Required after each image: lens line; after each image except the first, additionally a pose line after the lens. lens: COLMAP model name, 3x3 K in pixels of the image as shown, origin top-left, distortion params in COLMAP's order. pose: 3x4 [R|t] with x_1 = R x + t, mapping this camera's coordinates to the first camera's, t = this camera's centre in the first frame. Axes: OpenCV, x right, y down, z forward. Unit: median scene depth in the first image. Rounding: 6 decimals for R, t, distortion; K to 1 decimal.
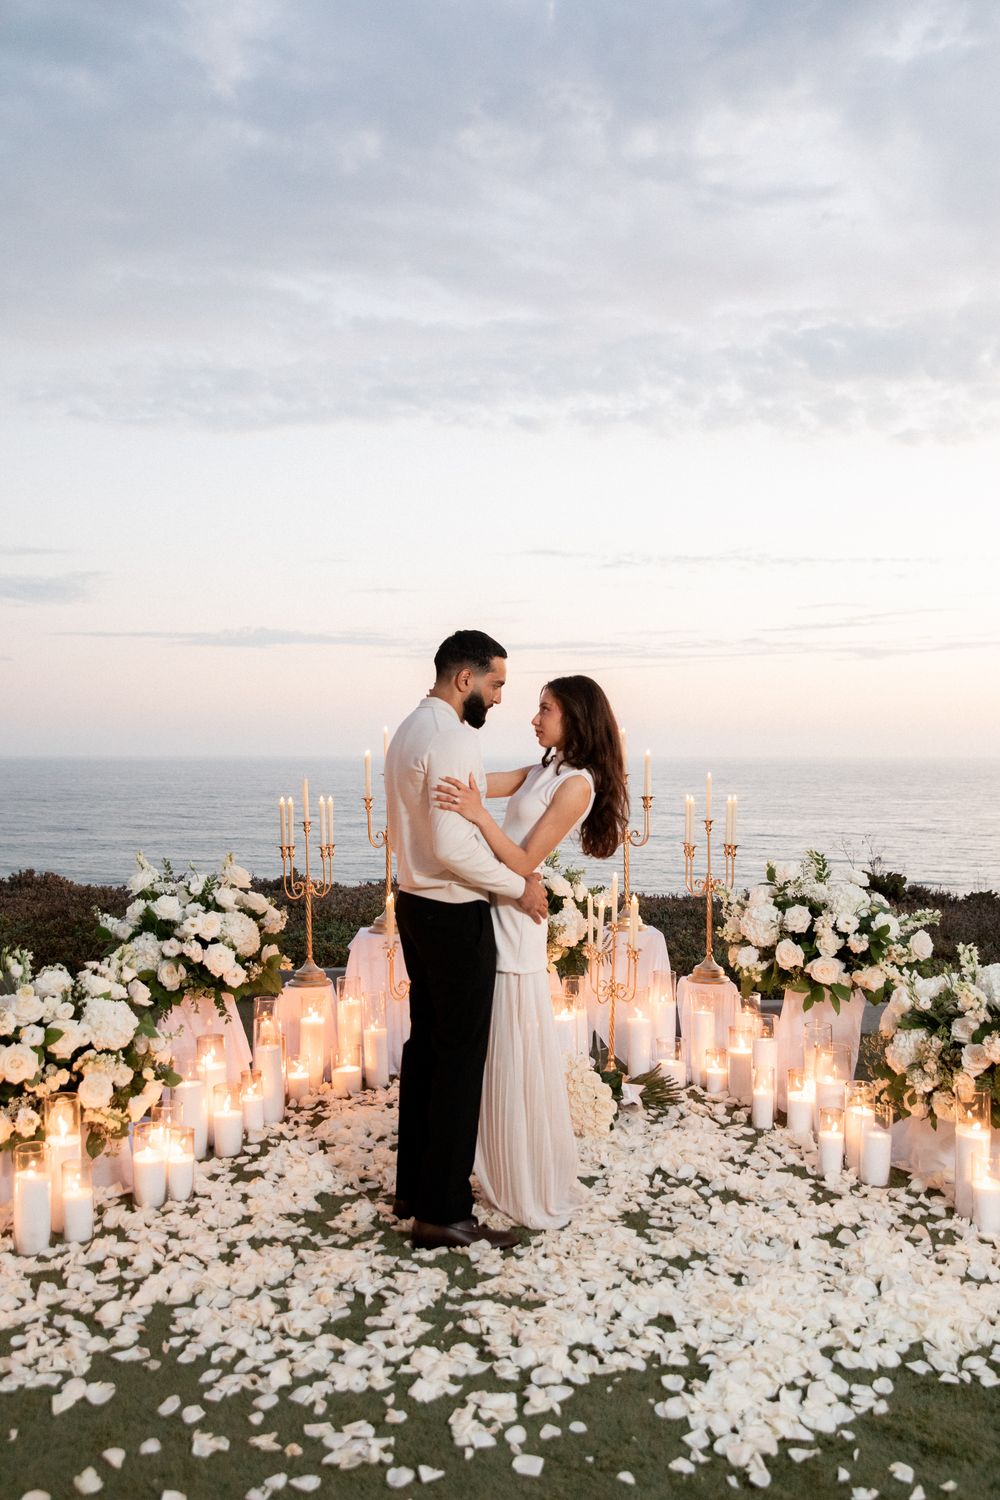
lens RADIAL K [[1231.7, 0, 500.0], [0, 1231.7, 750.0], [0, 0, 1]] dist [-0.065337, 0.064429]
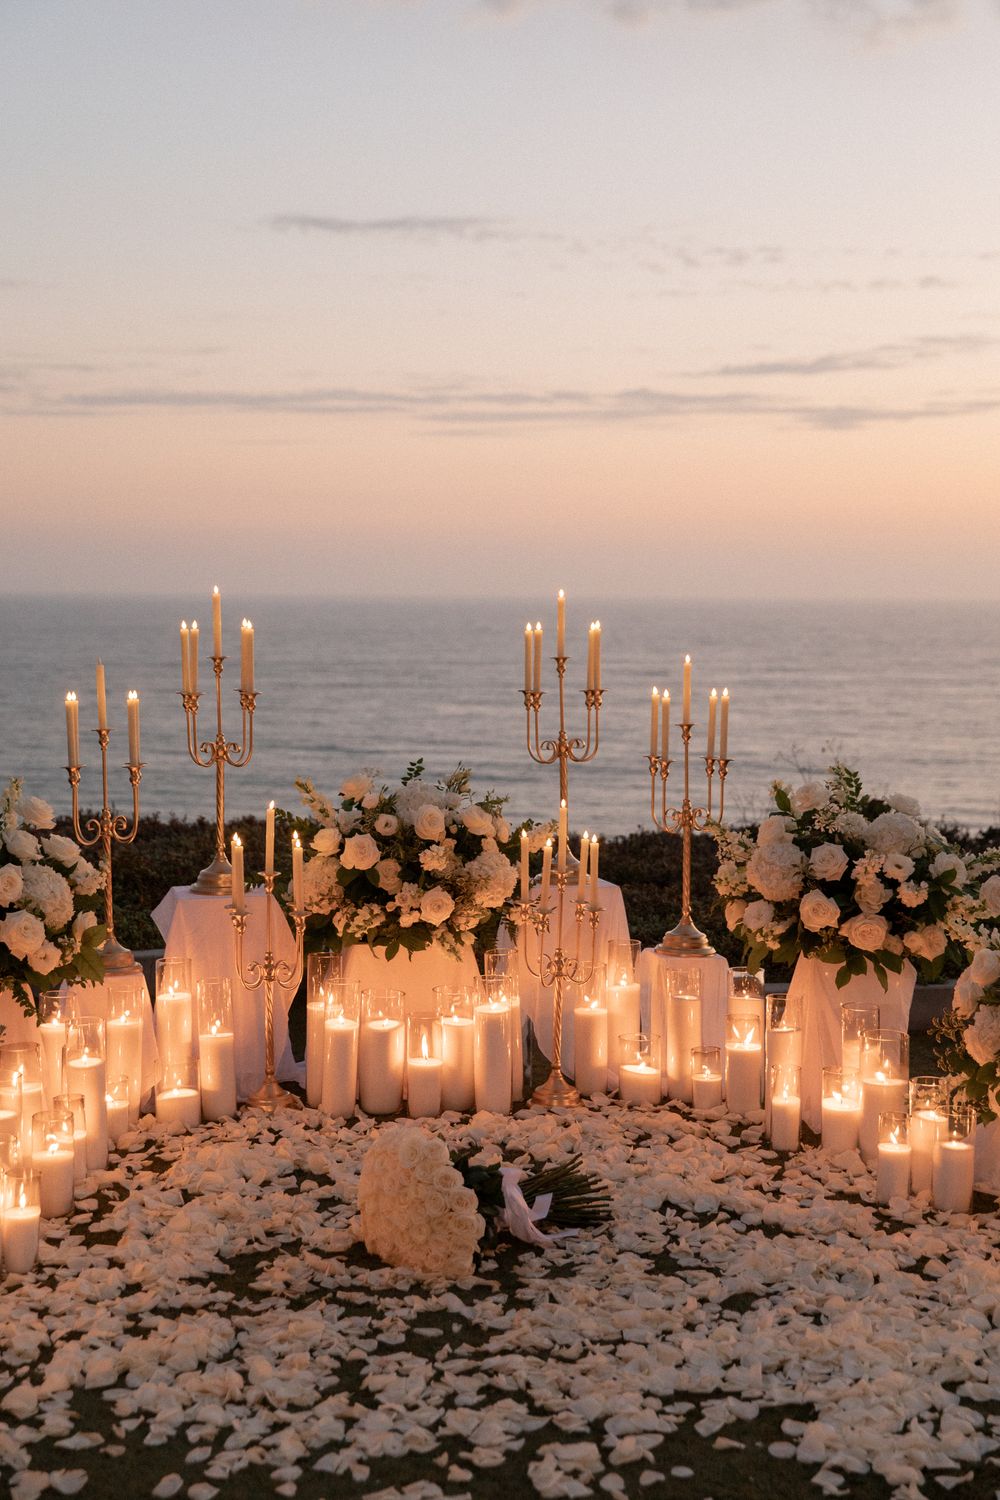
lens RADIAL K [[2154.8, 0, 500.9], [0, 2154.8, 683.5], [0, 0, 1]] dist [0.053595, 0.106142]
pose [[0.986132, -0.001871, 0.165953, -0.197166], [-0.005627, 0.998984, 0.044703, -0.029060], [-0.165868, -0.045017, 0.985120, -0.271029]]
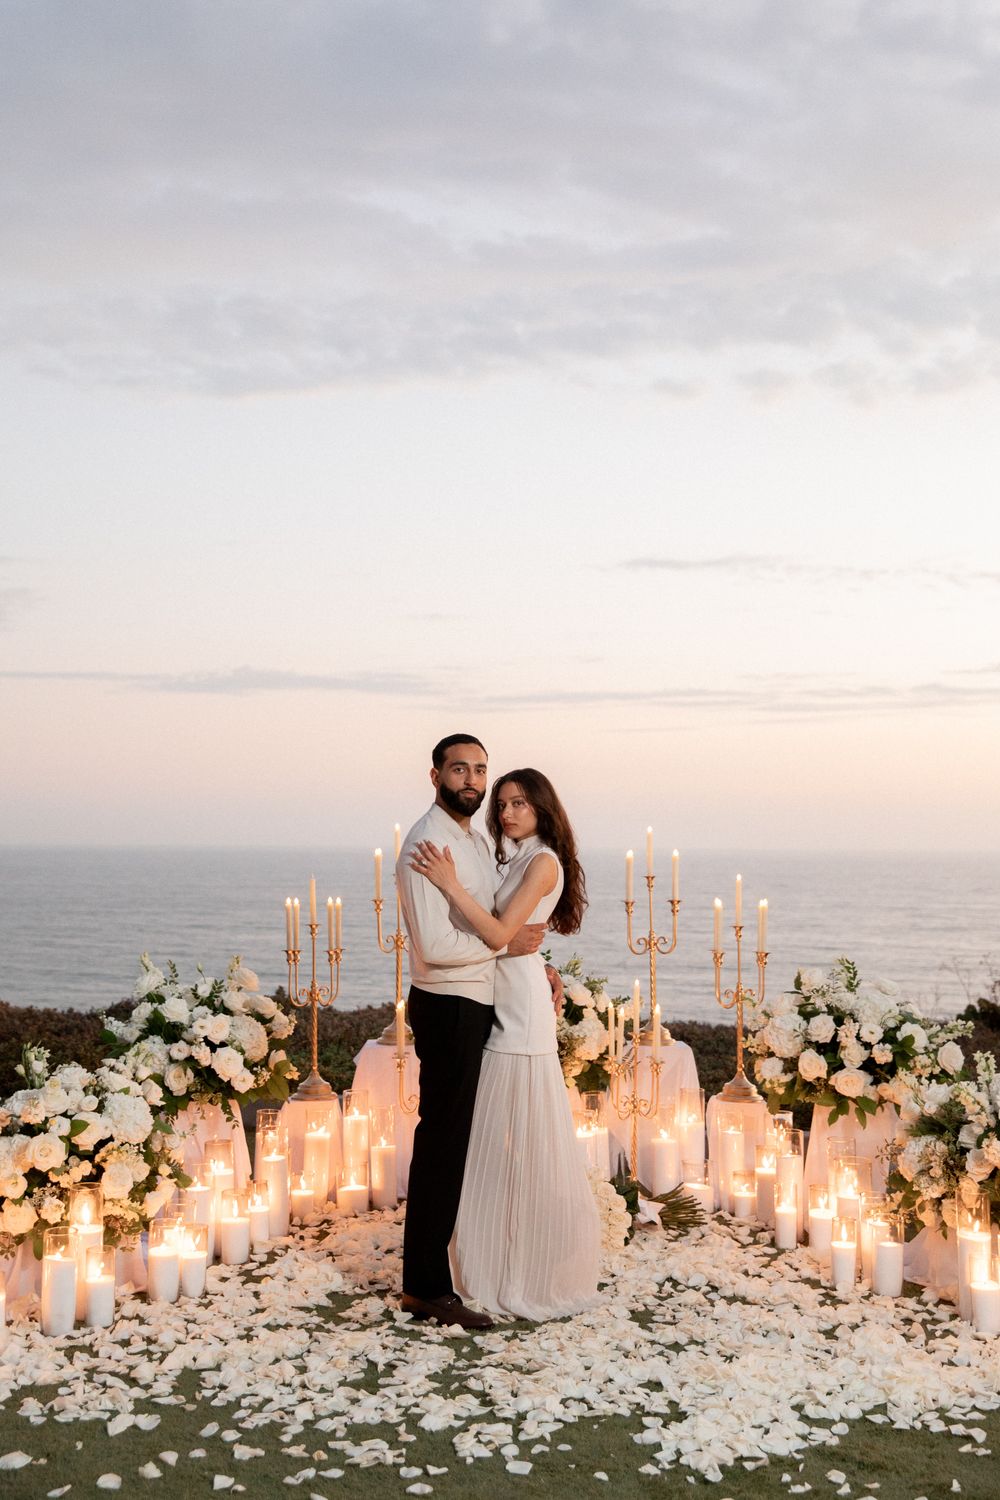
lens RADIAL K [[1670.1, 0, 488.8], [0, 1670.1, 700.3], [0, 0, 1]] dist [0.010092, 0.042190]
pose [[0.999495, 0.003062, -0.031638, 0.026416], [-0.005676, 0.996546, -0.082846, -0.011533], [0.031275, 0.082983, 0.996060, -0.422735]]
